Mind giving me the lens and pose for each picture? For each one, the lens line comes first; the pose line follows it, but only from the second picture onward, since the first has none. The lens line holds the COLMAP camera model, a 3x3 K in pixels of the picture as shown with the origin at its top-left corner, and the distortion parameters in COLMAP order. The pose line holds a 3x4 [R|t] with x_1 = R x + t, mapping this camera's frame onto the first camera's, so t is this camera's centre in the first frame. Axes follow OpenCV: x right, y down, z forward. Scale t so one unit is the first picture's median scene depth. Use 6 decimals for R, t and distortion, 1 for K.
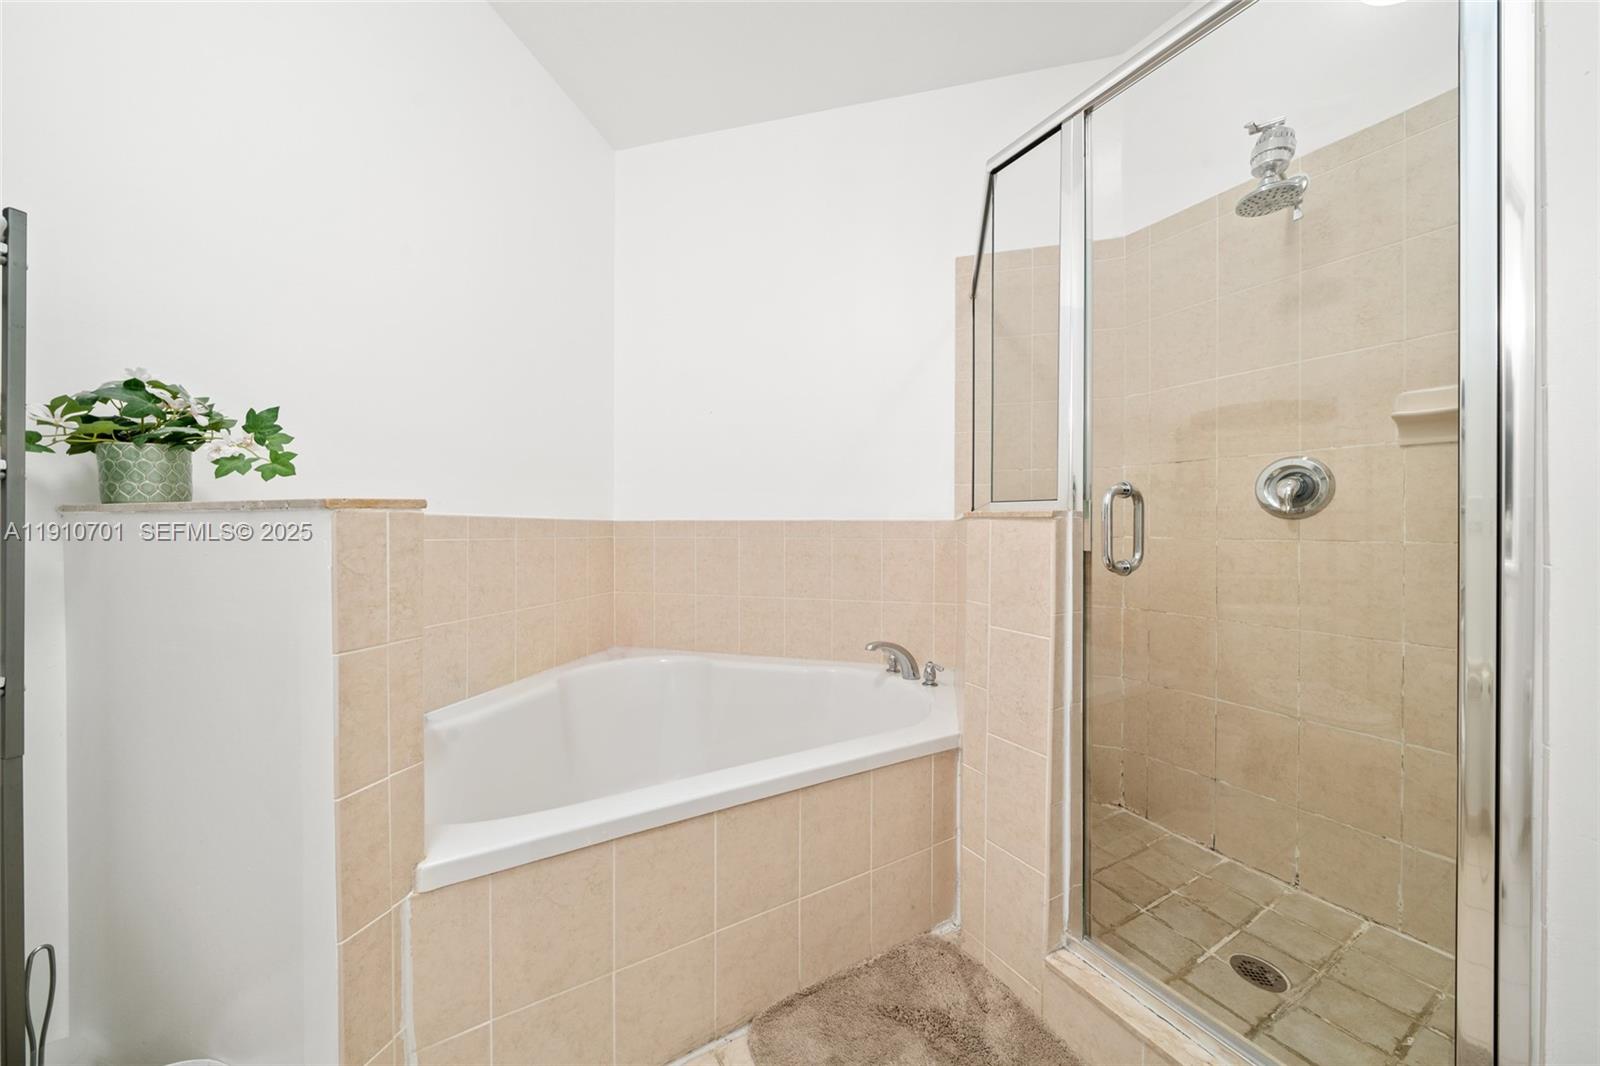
lens RADIAL K [[539.4, 0, 800.0], [0, 539.4, 533.0], [0, 0, 1]] dist [-0.009631, -0.000217]
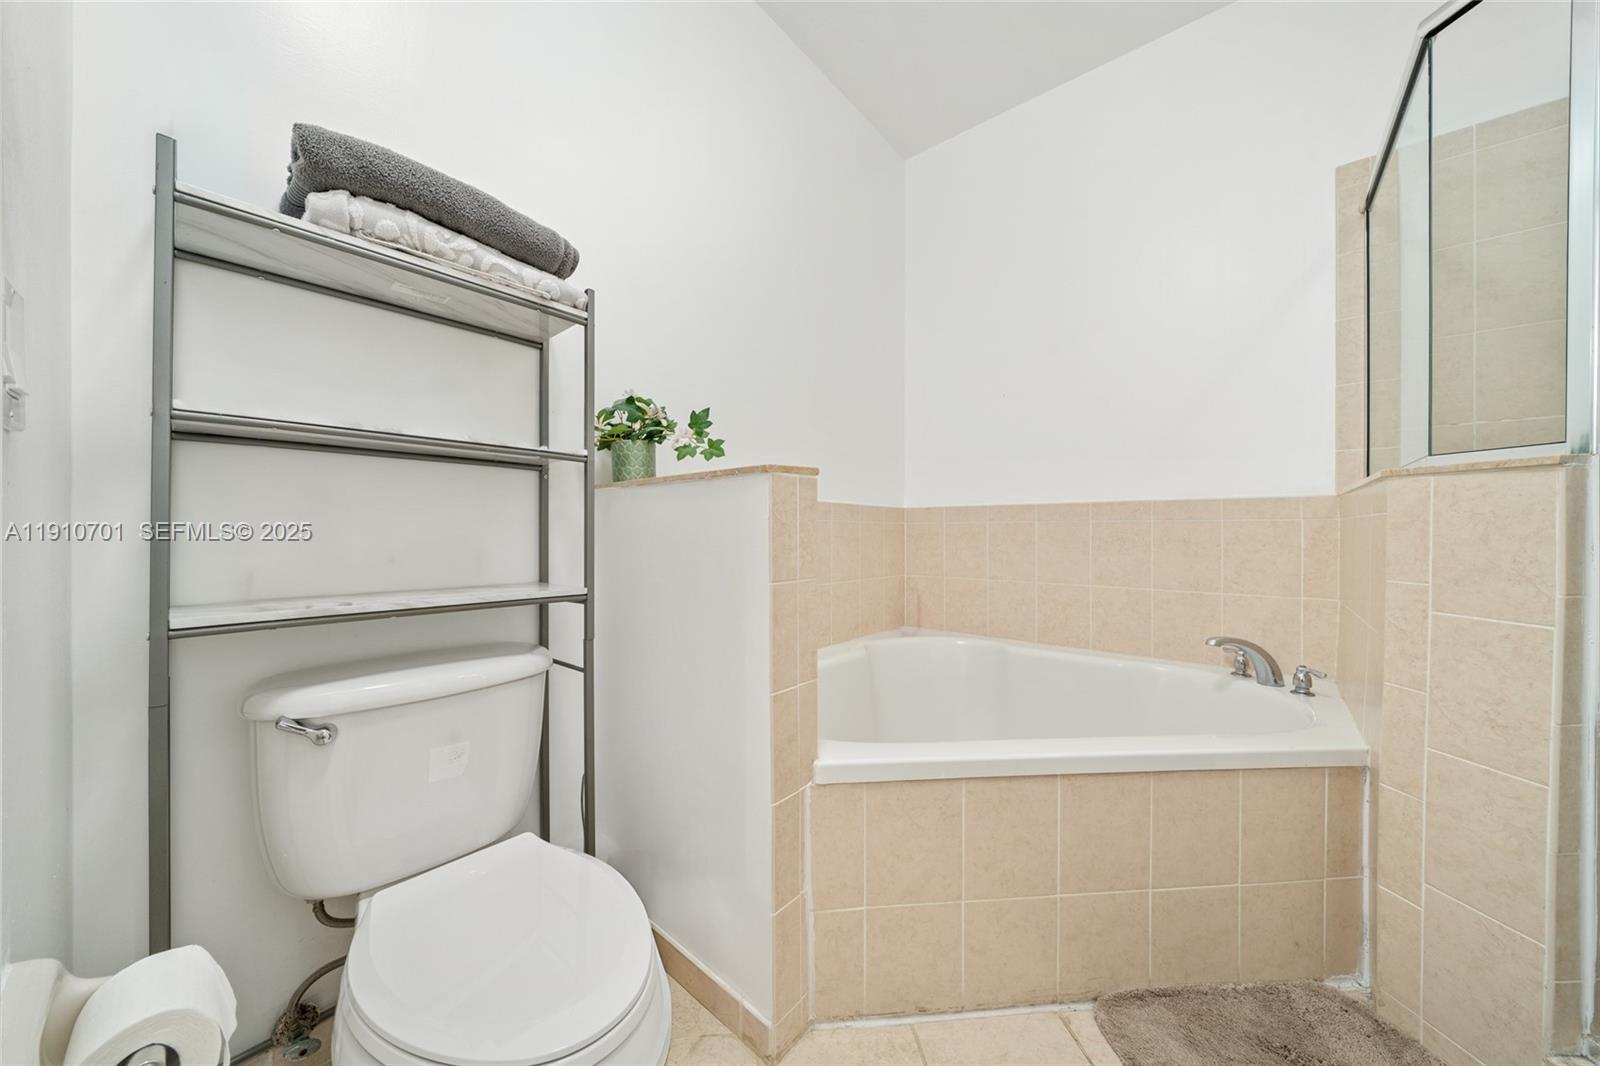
lens RADIAL K [[541.7, 0, 800.0], [0, 541.7, 533.0], [0, 0, 1]] dist [-0.013317, 0.001723]
pose [[0.900364, 0.002810, -0.435128, -0.151766], [-0.005231, 0.999977, -0.004366, 0.072989], [0.435105, 0.006207, 0.900358, -0.109577]]
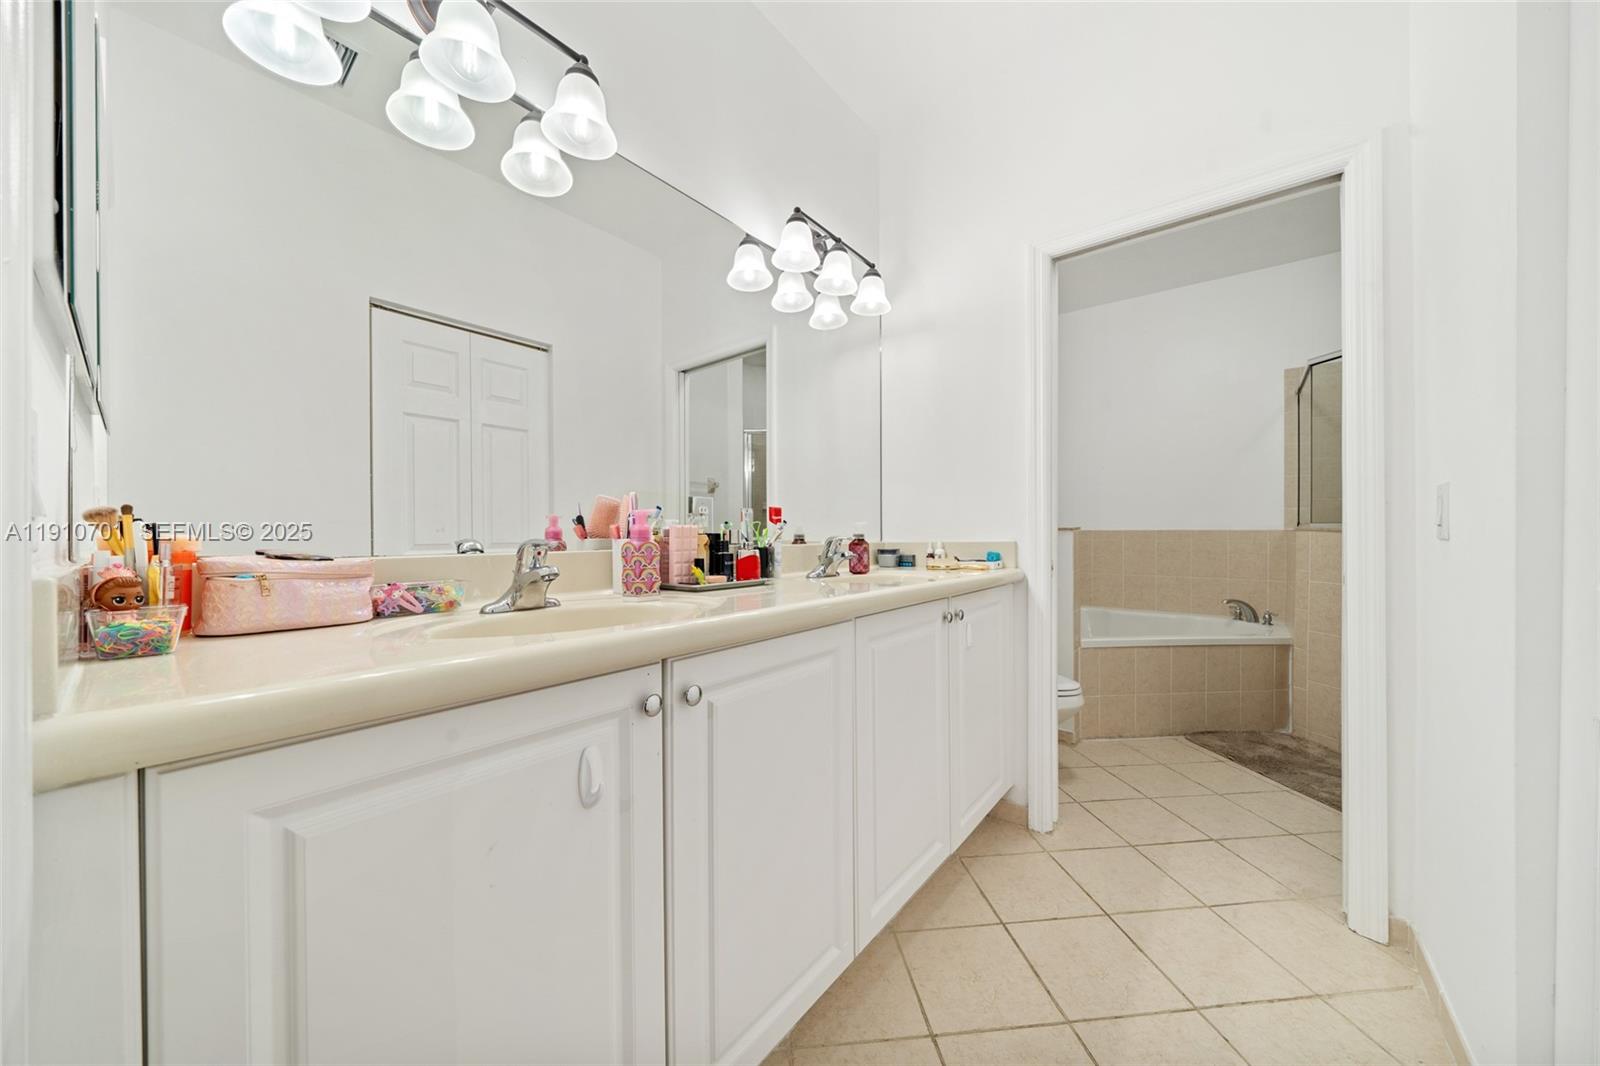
lens RADIAL K [[541.7, 0, 800.0], [0, 541.7, 533.0], [0, 0, 1]] dist [-0.013317, 0.001723]
pose [[0.907408, 0.002350, -0.420245, -0.661348], [-0.005918, 0.999957, -0.007185, 0.009955], [0.420209, 0.009006, 0.907382, -1.995853]]
